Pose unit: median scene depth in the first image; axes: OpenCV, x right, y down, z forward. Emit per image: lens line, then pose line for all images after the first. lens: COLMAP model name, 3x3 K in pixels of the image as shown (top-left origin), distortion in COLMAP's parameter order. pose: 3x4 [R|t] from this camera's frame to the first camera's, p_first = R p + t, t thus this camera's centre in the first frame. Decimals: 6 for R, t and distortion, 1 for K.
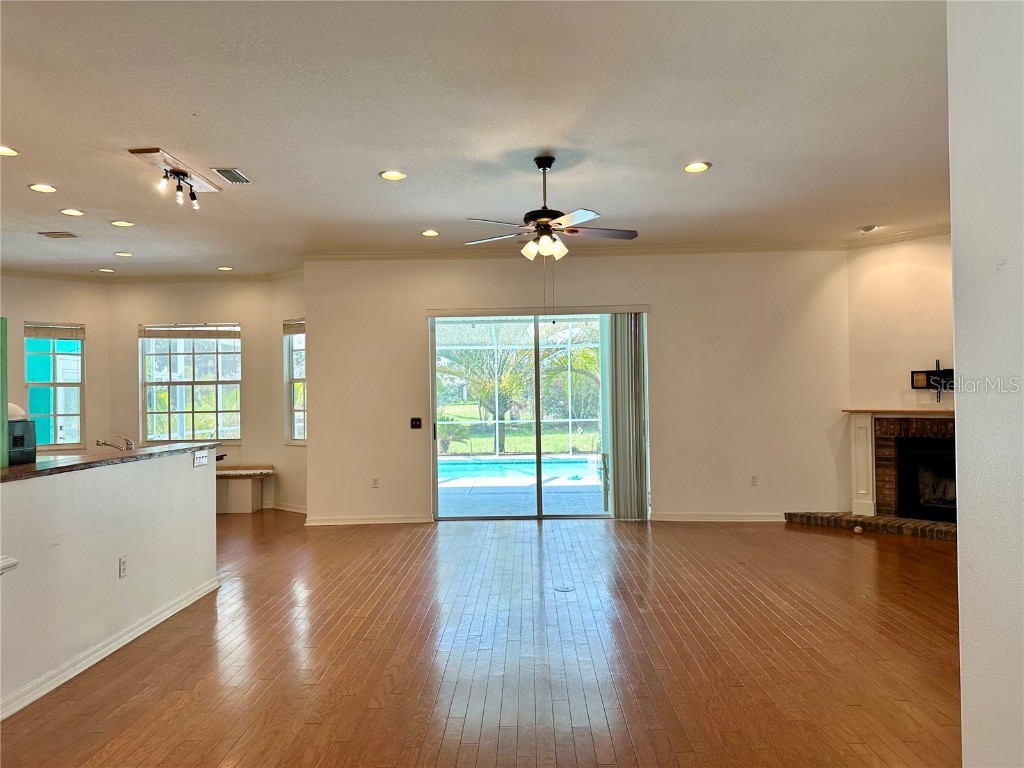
lens RADIAL K [[711.7, 0, 513.9], [0, 711.7, 387.0], [0, 0, 1]] dist [0.074135, -0.092796]
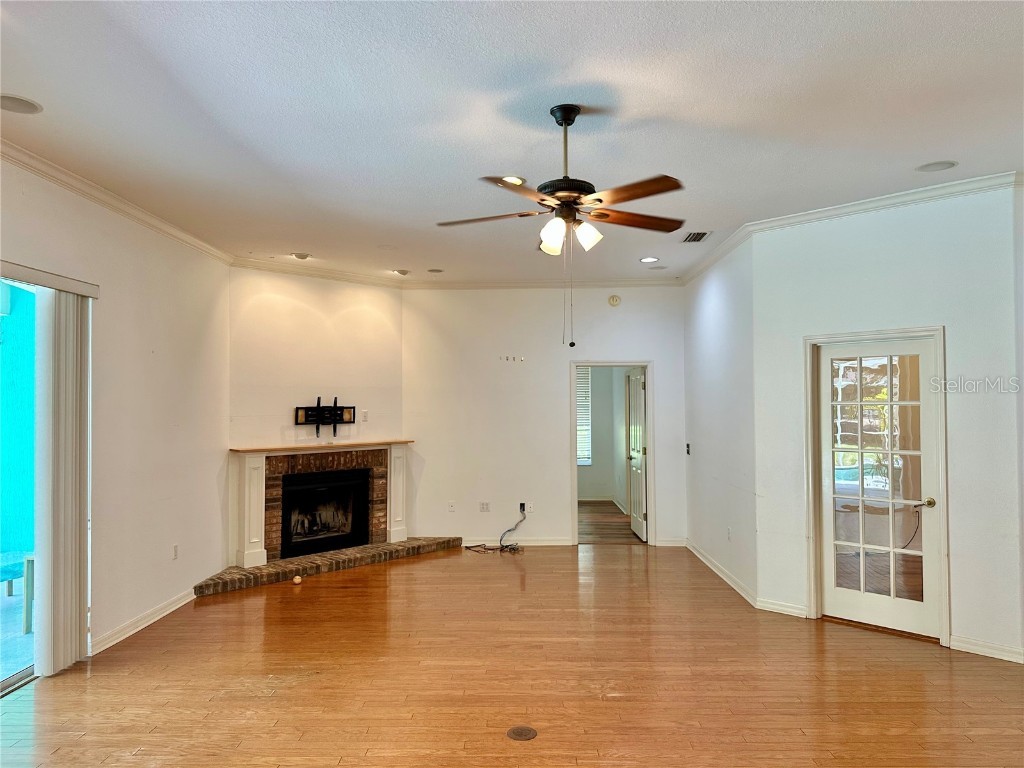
lens RADIAL K [[711.7, 0, 515.9], [0, 711.7, 390.2], [0, 0, 1]] dist [0.074135, -0.092796]
pose [[-0.007930, 0.034406, 0.999376, -0.402766], [-0.010440, 0.999351, -0.034488, -0.012928], [-0.999914, -0.010707, -0.007565, 0.656597]]
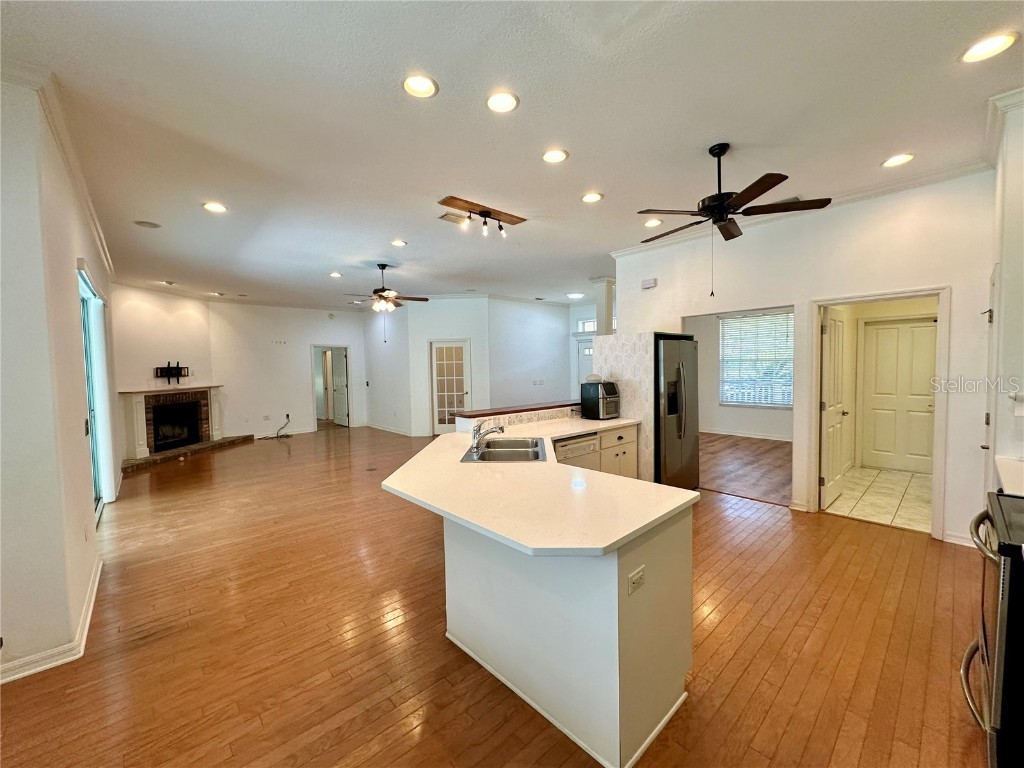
lens RADIAL K [[409.8, 0, 511.6], [0, 409.8, 383.4], [0, 0, 1]] dist [-0.002230, 0.000866]
pose [[-0.683261, -0.005418, 0.730154, -0.692880], [0.017259, 0.999573, 0.023567, 0.007705], [-0.729971, 0.028704, -0.682876, 0.975528]]
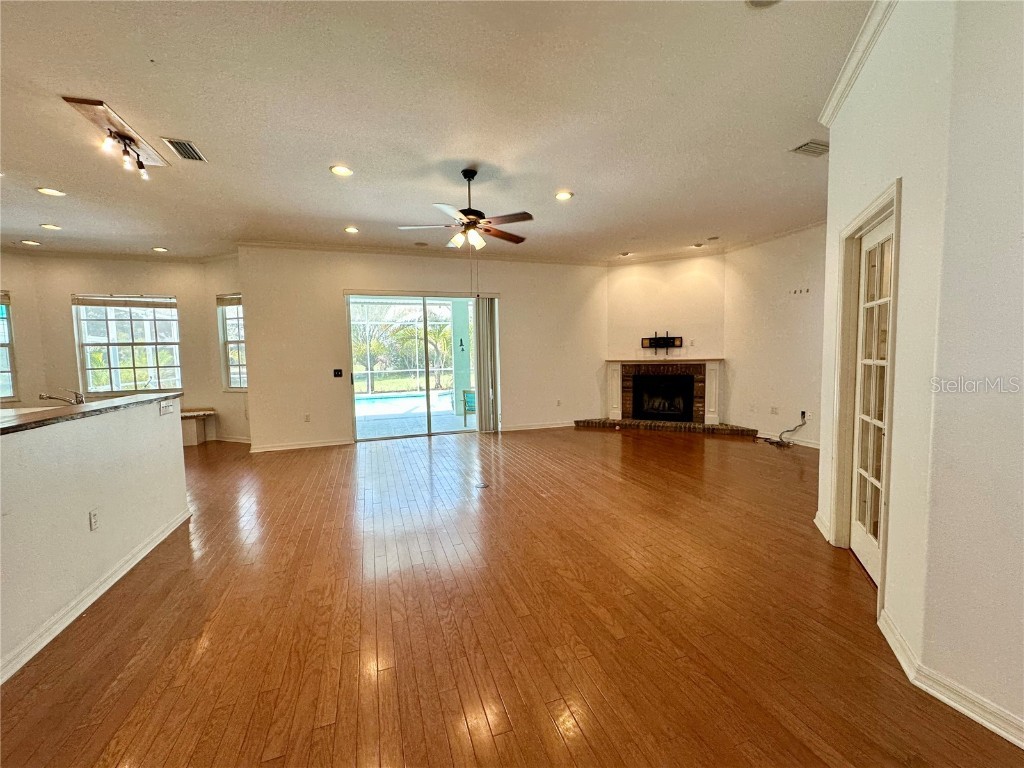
lens RADIAL K [[409.8, 0, 511.2], [0, 409.8, 381.4], [0, 0, 1]] dist [-0.002230, 0.000866]
pose [[0.938841, -0.027454, 0.343256, -0.096064], [0.001524, 0.997138, 0.075583, 0.007447], [-0.344349, -0.070438, 0.936196, 0.143783]]
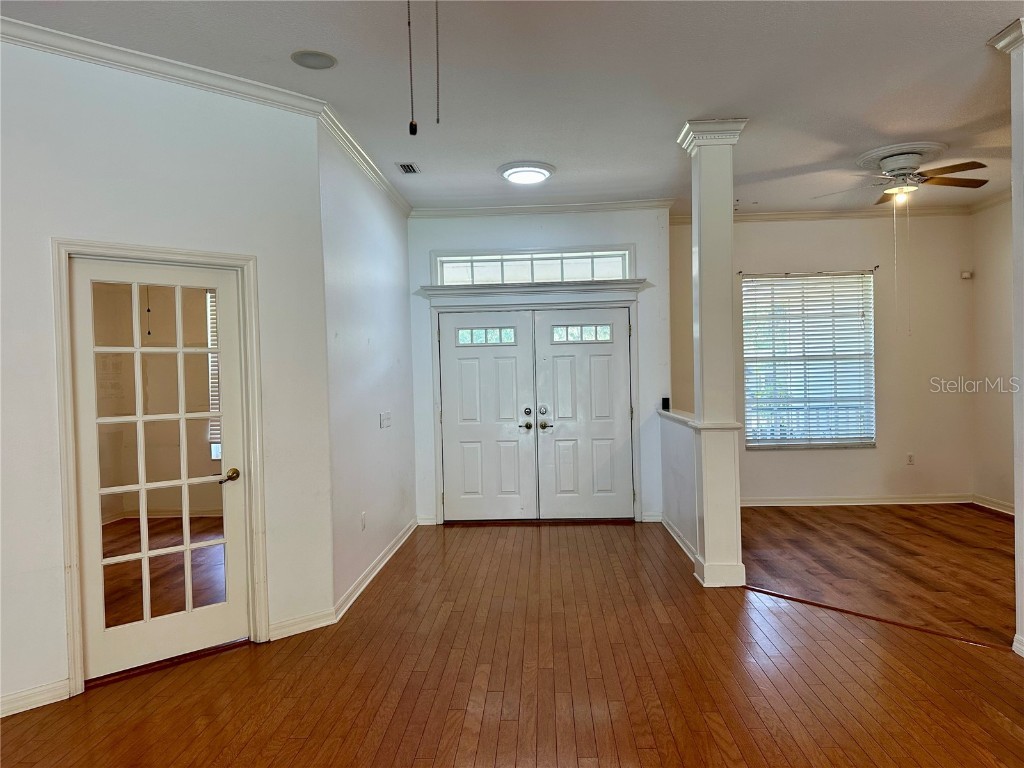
lens RADIAL K [[711.7, 0, 513.7], [0, 711.7, 388.2], [0, 0, 1]] dist [0.074135, -0.092796]
pose [[-0.998950, 0.040781, 0.020854, 0.011588], [0.040828, 0.999165, 0.001800, 0.005933], [-0.020764, 0.002650, -0.999781, 0.788215]]
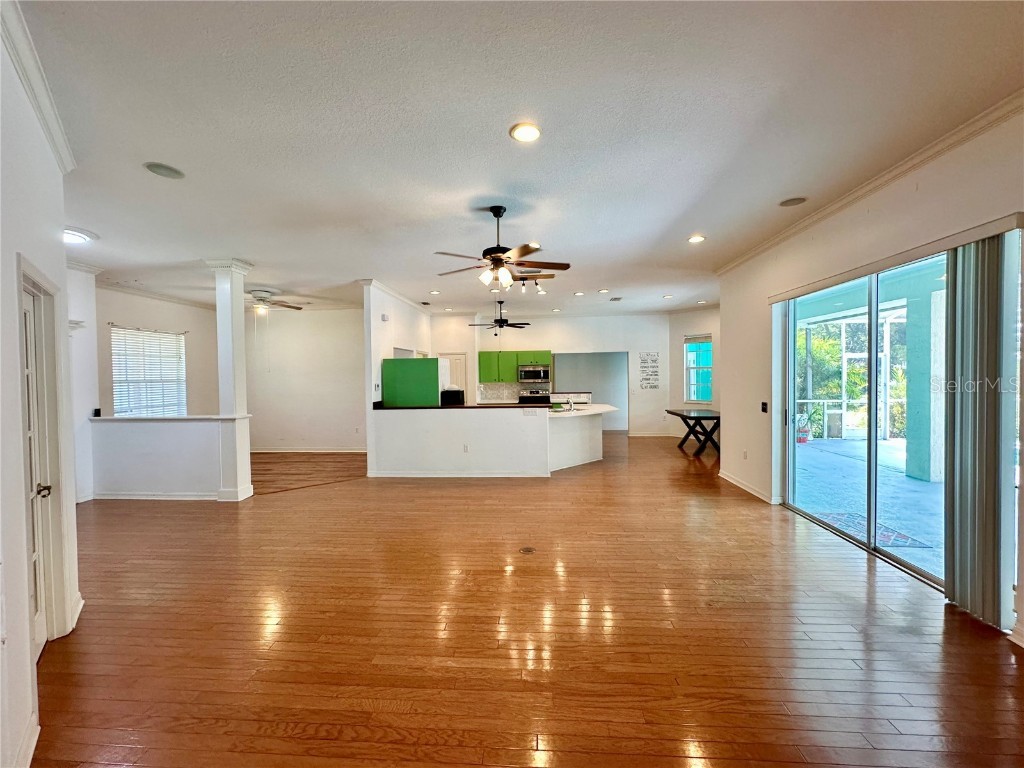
lens RADIAL K [[409.8, 0, 509.6], [0, 409.8, 383.9], [0, 0, 1]] dist [-0.002230, 0.000866]
pose [[-0.052854, 0.038221, -0.997871, 0.495764], [0.031384, 0.998837, 0.036596, -0.018553], [0.998109, -0.029383, -0.053992, 0.657356]]
